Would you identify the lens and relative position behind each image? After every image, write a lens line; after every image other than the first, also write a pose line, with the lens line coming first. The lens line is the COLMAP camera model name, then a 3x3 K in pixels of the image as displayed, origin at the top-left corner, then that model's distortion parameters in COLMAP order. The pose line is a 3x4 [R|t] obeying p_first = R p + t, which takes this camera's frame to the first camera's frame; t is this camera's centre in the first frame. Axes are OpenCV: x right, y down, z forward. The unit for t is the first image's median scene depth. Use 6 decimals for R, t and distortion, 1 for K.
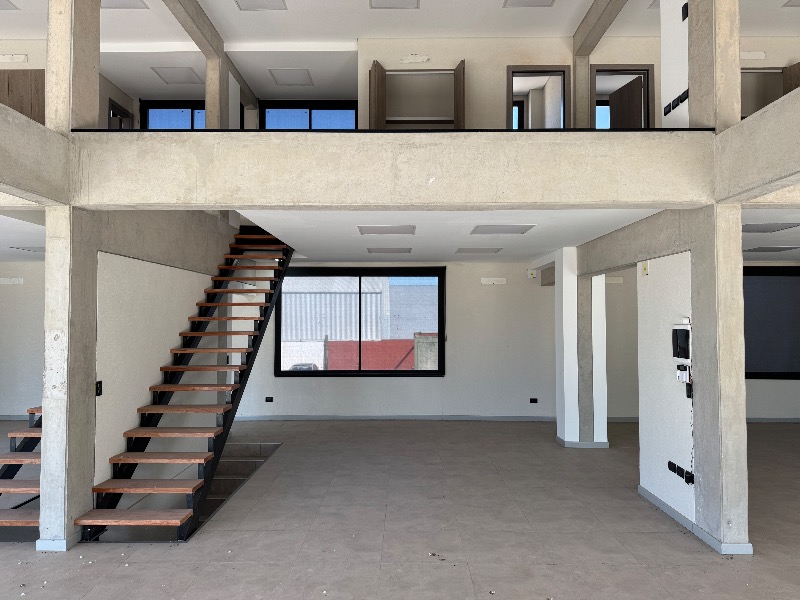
lens RADIAL K [[580.4, 0, 397.4], [0, 580.4, 313.5], [0, 0, 1]] dist [0.065843, -0.031408]
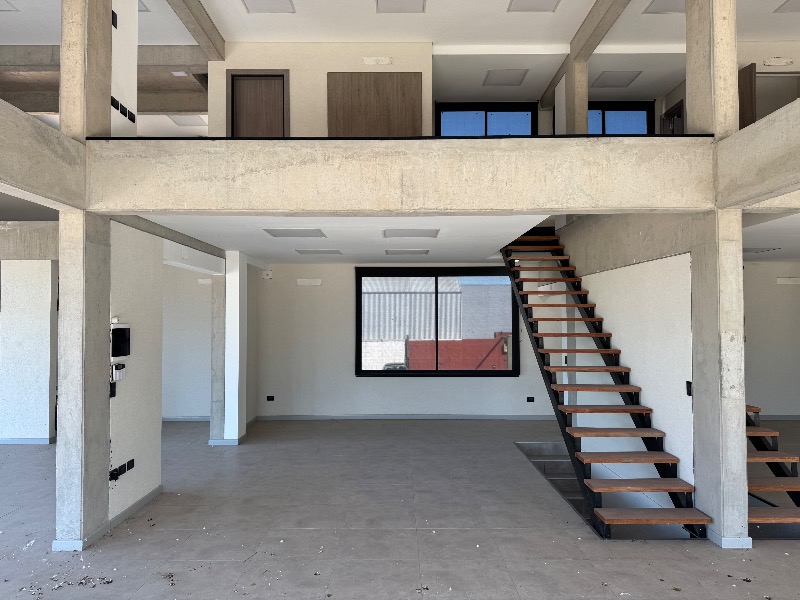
lens RADIAL K [[580.4, 0, 382.1], [0, 580.4, 311.6], [0, 0, 1]] dist [0.065843, -0.031408]
pose [[0.998565, 0.000987, 0.053546, -0.215838], [-0.000835, 0.999996, -0.002872, -0.000353], [-0.053548, 0.002823, 0.998561, 0.003405]]
